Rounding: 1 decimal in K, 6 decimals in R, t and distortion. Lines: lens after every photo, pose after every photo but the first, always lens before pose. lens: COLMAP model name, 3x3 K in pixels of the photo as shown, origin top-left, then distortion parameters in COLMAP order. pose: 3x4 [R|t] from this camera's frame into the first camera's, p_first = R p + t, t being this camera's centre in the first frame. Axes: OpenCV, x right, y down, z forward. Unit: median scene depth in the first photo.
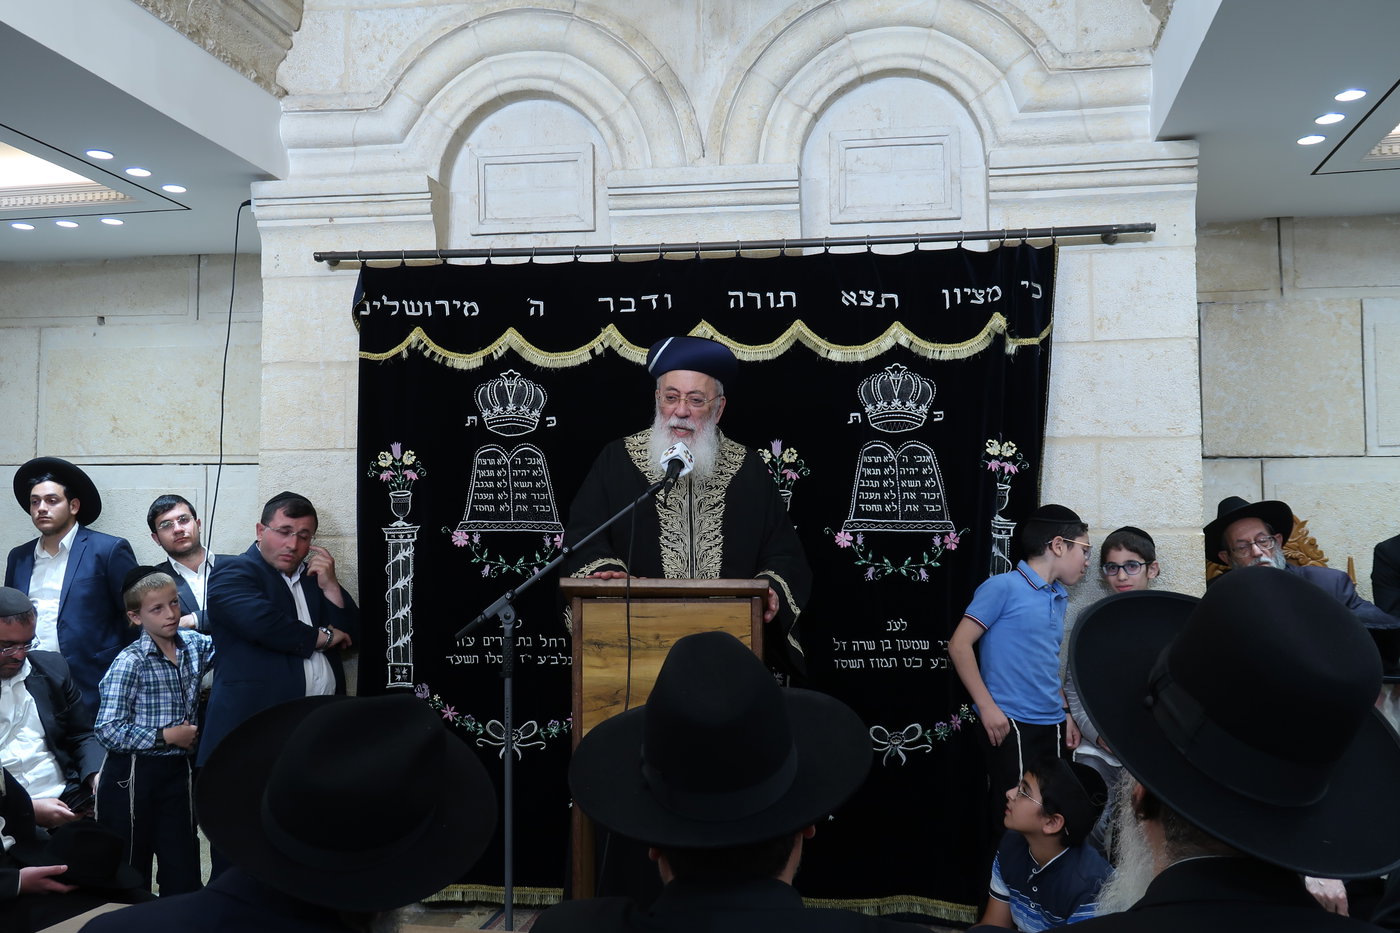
lens RADIAL K [[1333.1, 0, 703.9], [0, 1333.1, 472.0], [0, 0, 1]] dist [0.022040, 0.000000]
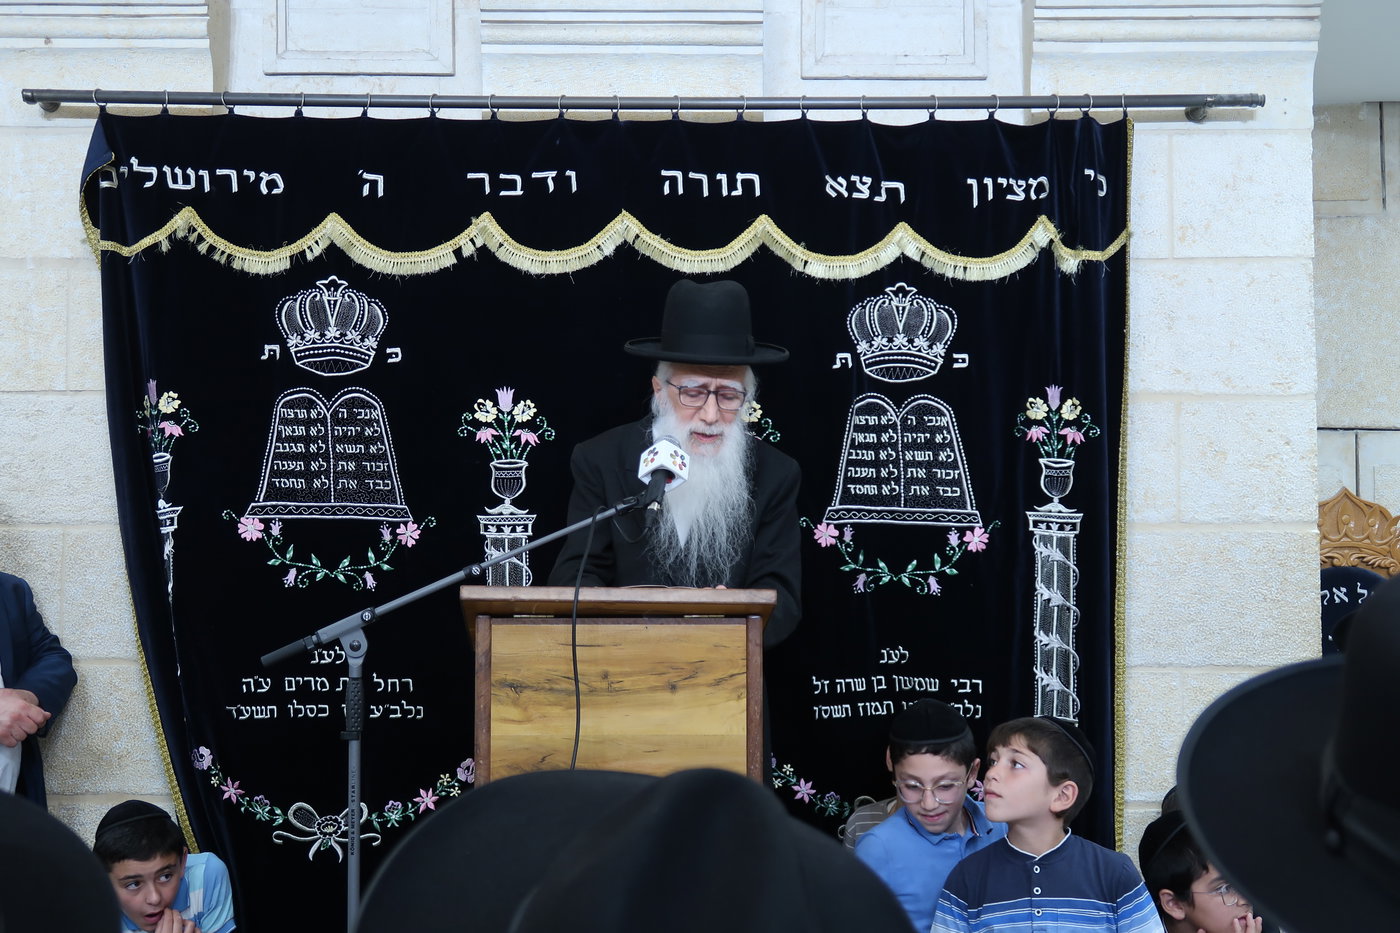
lens RADIAL K [[1807.5, 0, 695.8], [0, 1807.5, 474.5], [0, 0, 1]] dist [0.021924, 0.000000]
pose [[0.990963, 0.013277, 0.133476, -0.084991], [-0.014949, 0.999822, 0.011534, 0.009184], [-0.133299, -0.013425, 0.990985, 0.078711]]
